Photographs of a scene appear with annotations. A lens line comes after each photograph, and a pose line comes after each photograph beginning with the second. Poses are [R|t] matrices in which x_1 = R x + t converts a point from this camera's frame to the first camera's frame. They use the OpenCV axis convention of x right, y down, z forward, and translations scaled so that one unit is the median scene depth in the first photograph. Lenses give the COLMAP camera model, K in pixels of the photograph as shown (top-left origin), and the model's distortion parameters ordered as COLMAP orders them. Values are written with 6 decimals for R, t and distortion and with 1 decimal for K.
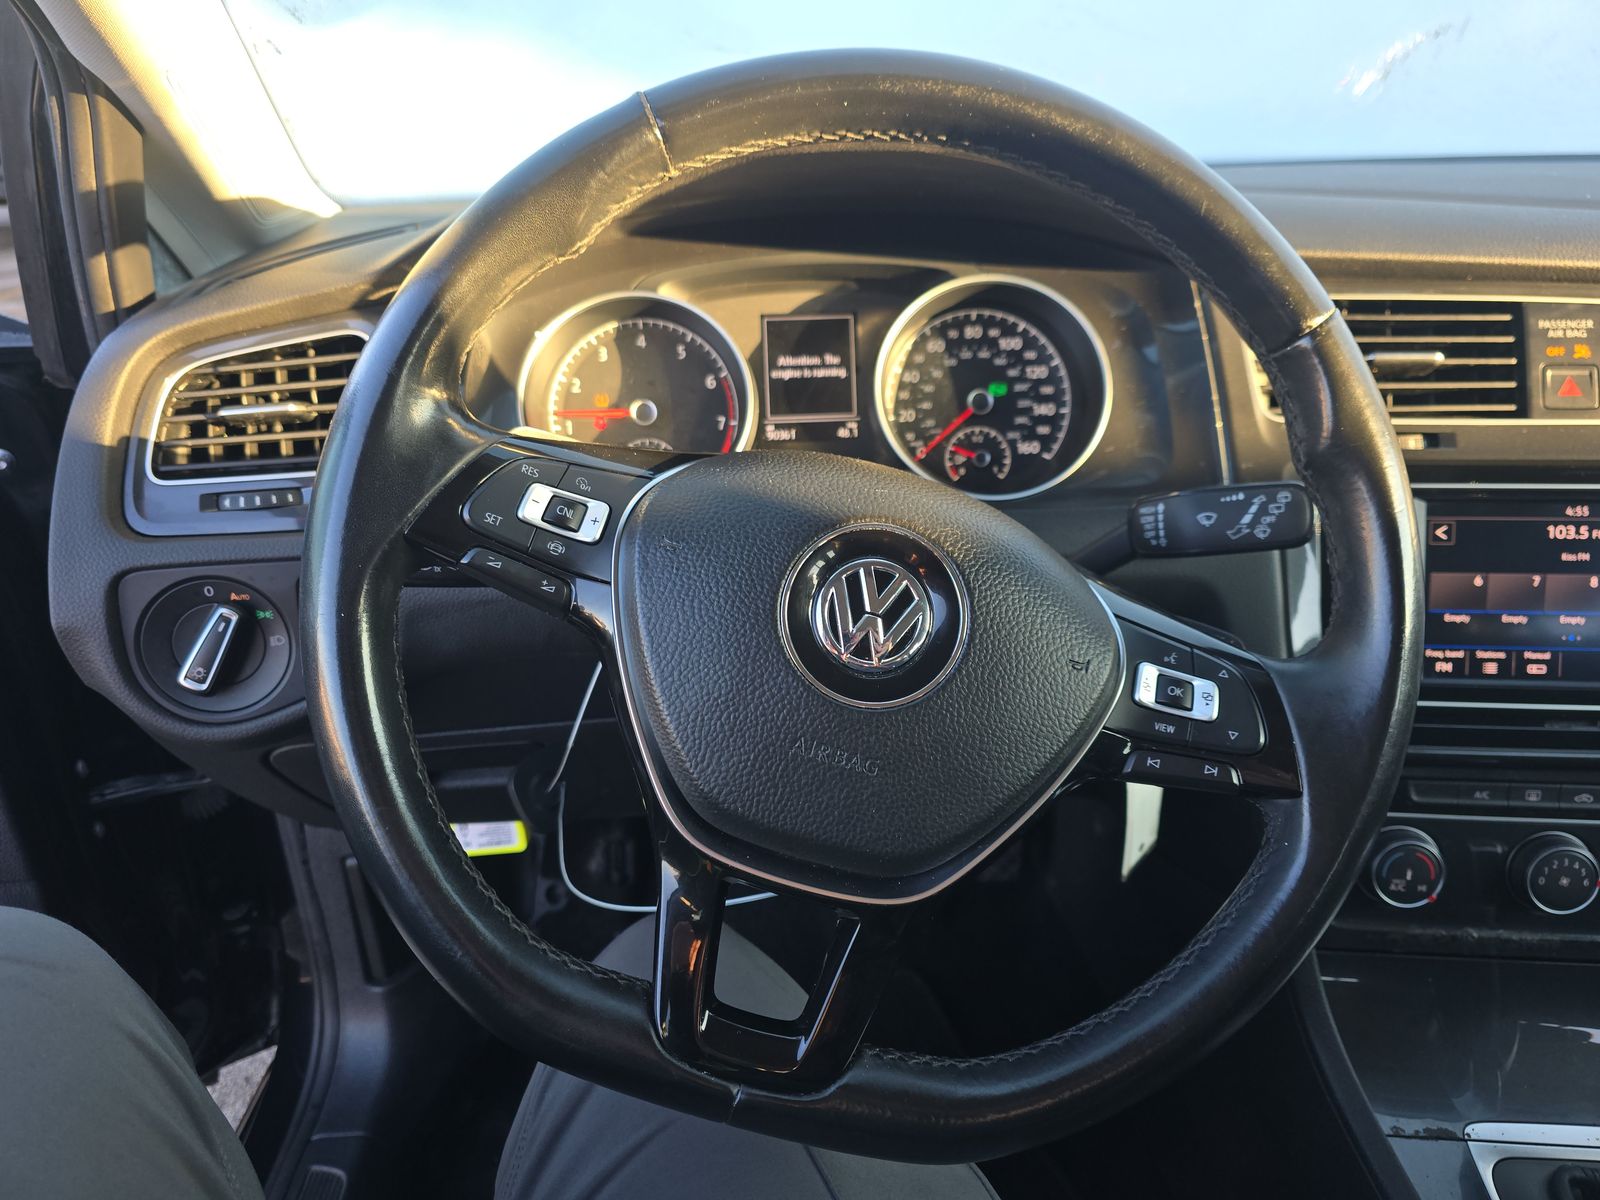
lens RADIAL K [[1074.8, 0, 800.0], [0, 1074.8, 600.0], [0, 0, 1]] dist [0.095413, -0.101084]
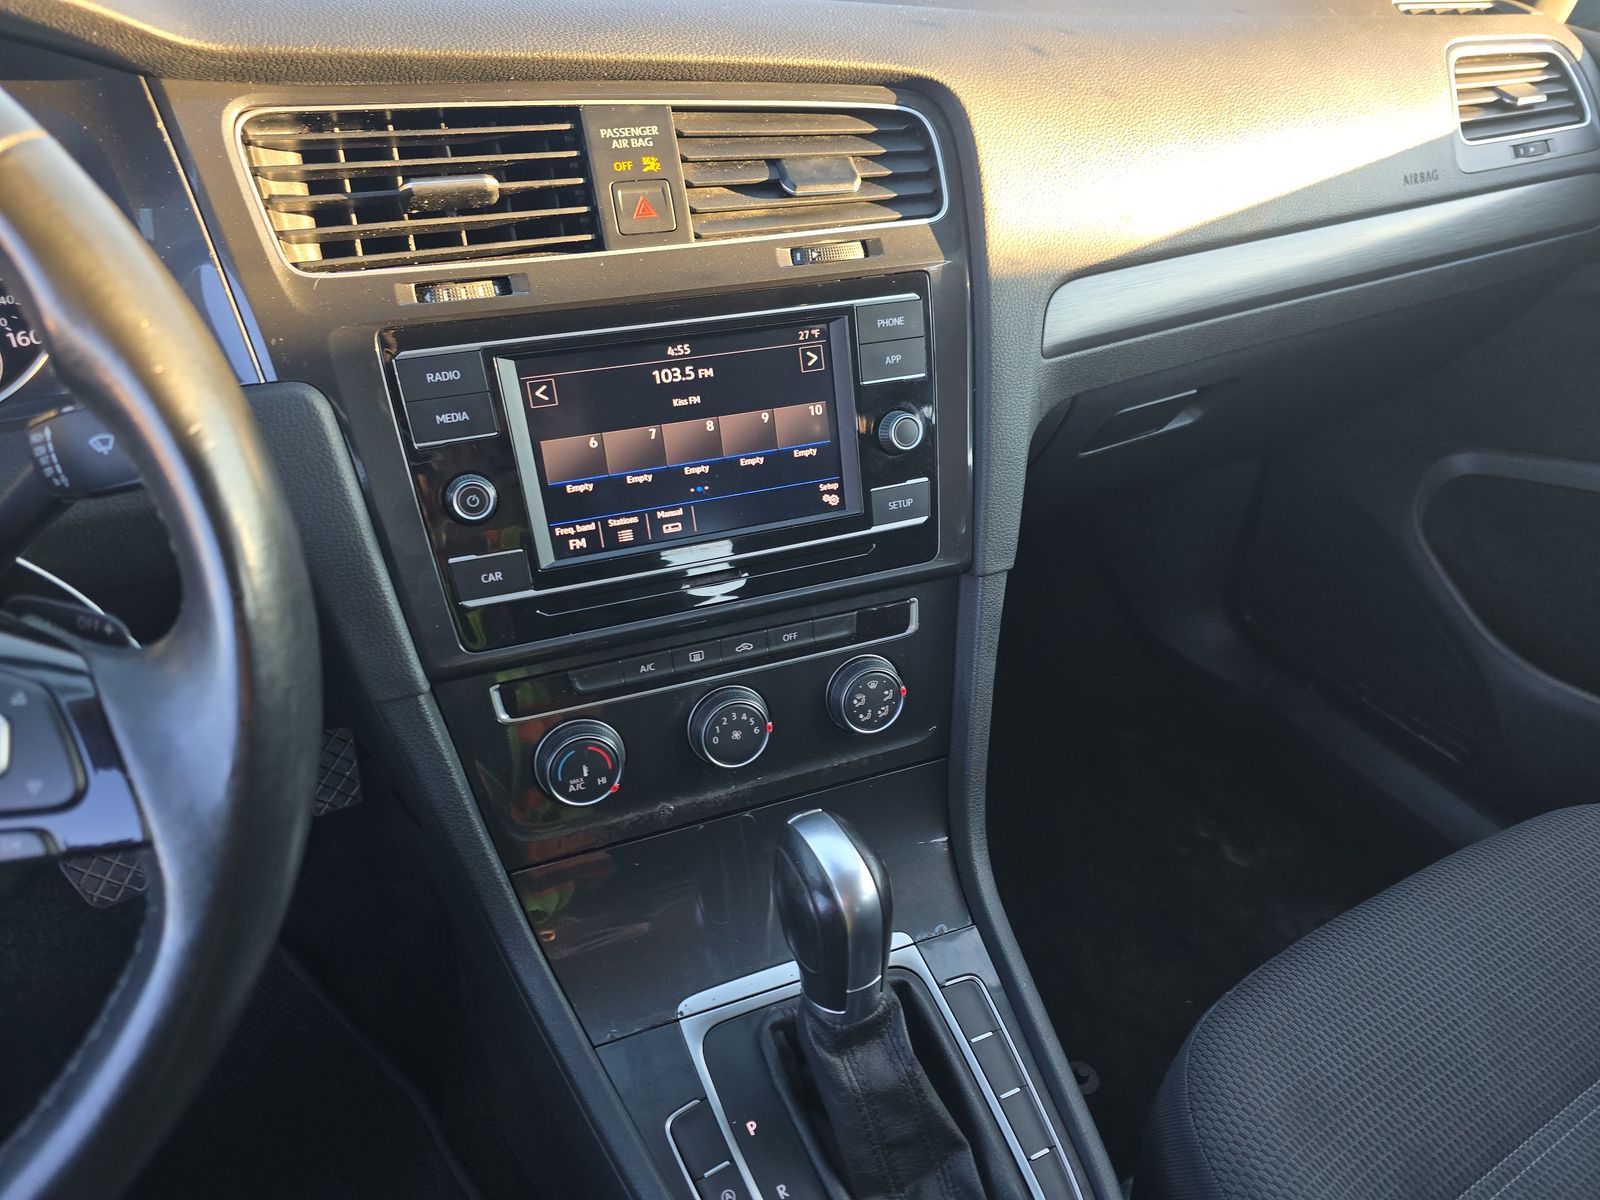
lens RADIAL K [[1074.8, 0, 800.0], [0, 1074.8, 600.0], [0, 0, 1]] dist [0.095413, -0.101084]
pose [[0.896785, -0.218538, 0.384731, 0.452143], [0.155675, 0.969757, 0.187982, -0.036465], [-0.414176, -0.108686, 0.903684, 0.135400]]
